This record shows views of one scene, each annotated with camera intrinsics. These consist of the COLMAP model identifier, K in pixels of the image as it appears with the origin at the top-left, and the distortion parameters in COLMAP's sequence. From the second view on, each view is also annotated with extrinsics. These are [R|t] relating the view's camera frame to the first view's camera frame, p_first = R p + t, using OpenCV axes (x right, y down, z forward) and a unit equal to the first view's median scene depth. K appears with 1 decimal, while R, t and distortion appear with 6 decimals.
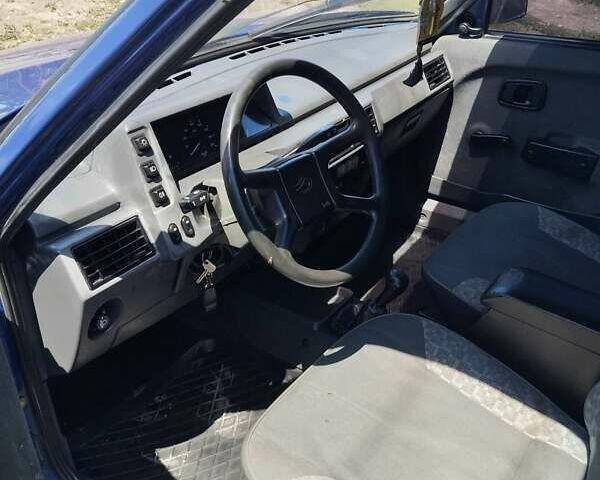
lens RADIAL K [[680.4, 0, 300.0], [0, 680.4, 240.0], [0, 0, 1]] dist [0.017743, -0.000138]
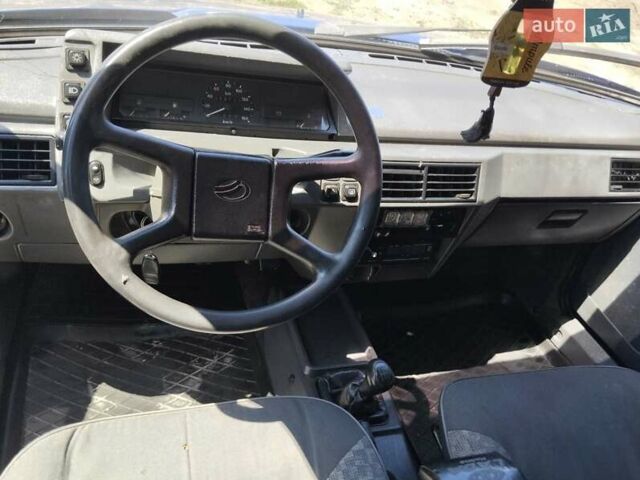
lens RADIAL K [[541.7, 0, 320.0], [0, 541.7, 240.0], [0, 0, 1]] dist [0.004521, -0.005610]
pose [[0.767481, 0.457554, -0.449018, 0.265308], [-0.458618, 0.881273, 0.114138, -0.103469], [0.447932, 0.118329, 0.886203, 0.368607]]
